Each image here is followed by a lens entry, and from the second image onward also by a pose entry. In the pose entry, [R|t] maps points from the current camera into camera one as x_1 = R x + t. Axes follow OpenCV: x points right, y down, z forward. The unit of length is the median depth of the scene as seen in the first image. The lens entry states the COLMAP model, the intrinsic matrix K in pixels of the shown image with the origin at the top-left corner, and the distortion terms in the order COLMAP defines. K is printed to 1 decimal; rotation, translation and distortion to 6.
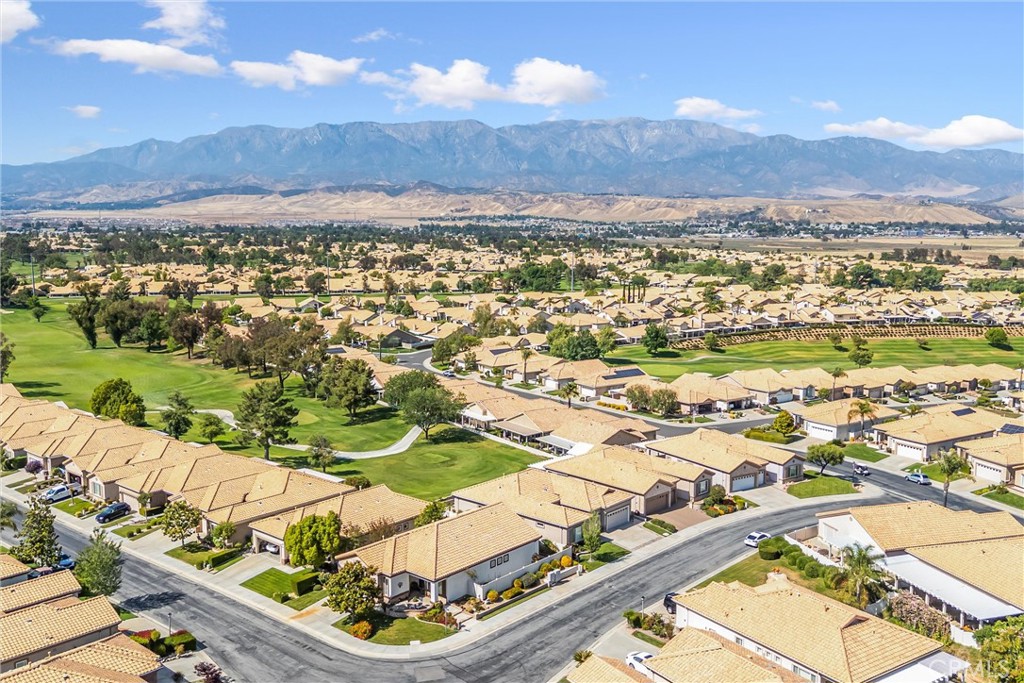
lens RADIAL K [[883.5, 0, 484.4], [0, 883.5, 352.8], [0, 0, 1]] dist [0.086668, -0.085898]
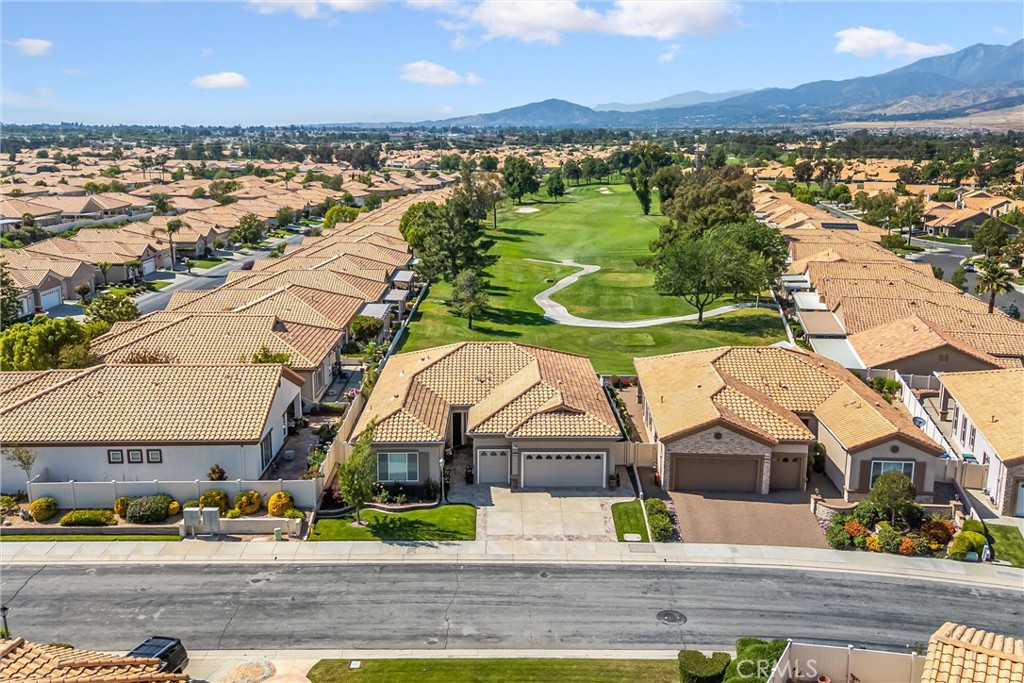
lens RADIAL K [[883.5, 0, 520.7], [0, 883.5, 329.2], [0, 0, 1]] dist [0.086668, -0.085898]
pose [[0.700977, 0.159159, -0.695198, 0.205818], [-0.110099, 0.987245, 0.115006, 0.030420], [0.704634, -0.004076, 0.709559, 0.310271]]
